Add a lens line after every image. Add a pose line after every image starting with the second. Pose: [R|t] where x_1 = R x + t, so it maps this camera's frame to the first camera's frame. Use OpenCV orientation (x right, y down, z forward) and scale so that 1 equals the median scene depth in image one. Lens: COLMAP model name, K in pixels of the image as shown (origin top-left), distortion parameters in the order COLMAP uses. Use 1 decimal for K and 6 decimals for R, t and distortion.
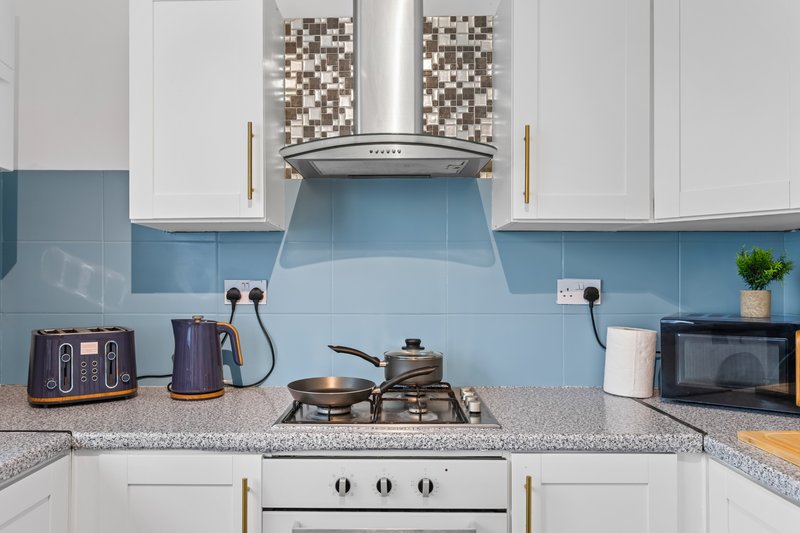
lens RADIAL K [[569.8, 0, 386.5], [0, 569.8, 275.3], [0, 0, 1]] dist [-0.004048, 0.005551]
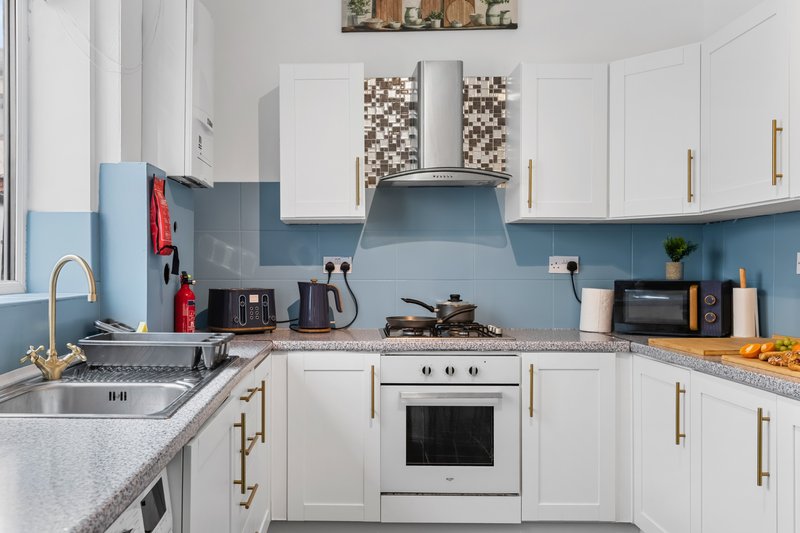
lens RADIAL K [[698.7, 0, 345.9], [0, 698.7, 269.6], [0, 0, 1]] dist [0.003611, 0.009658]
pose [[1.000000, -0.000088, 0.000590, -0.241031], [0.000082, 0.999956, 0.009403, 0.025928], [-0.000591, -0.009403, 0.999956, -0.857368]]
